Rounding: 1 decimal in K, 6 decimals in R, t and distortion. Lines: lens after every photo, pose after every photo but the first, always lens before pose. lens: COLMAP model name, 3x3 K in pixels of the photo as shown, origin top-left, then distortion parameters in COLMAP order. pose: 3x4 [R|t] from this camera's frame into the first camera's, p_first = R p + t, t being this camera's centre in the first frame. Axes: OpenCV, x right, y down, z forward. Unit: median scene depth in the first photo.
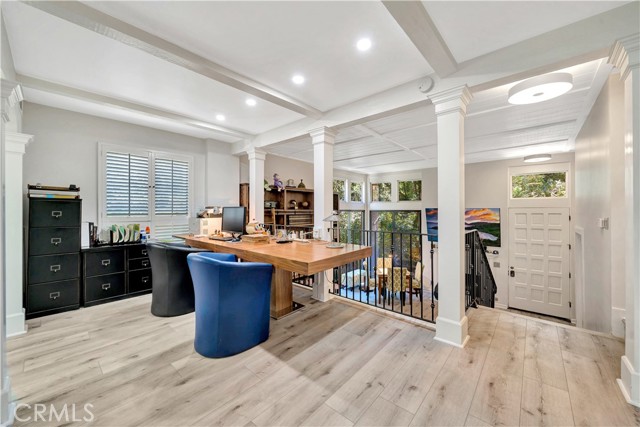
lens RADIAL K [[244.5, 0, 320.0], [0, 244.5, 213.5], [0, 0, 1]] dist [0.000576, -0.000008]
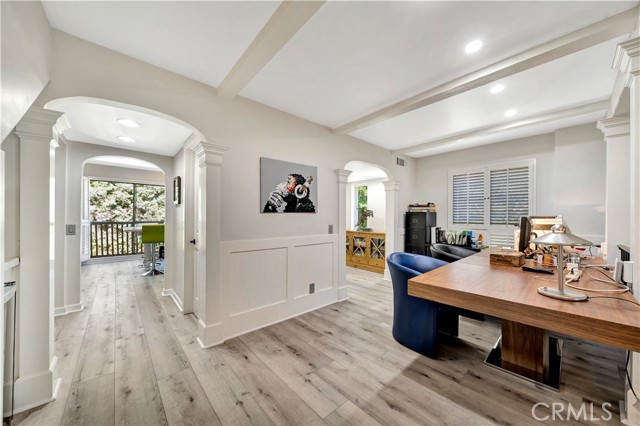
lens RADIAL K [[228.8, 0, 323.3], [0, 228.8, 216.9], [0, 0, 1]] dist [-0.000024, -0.000007]
pose [[-0.110903, -0.003051, -0.993827, 0.276757], [-0.020283, 0.999794, -0.000805, -0.006527], [0.993624, 0.020068, -0.110942, 0.264409]]
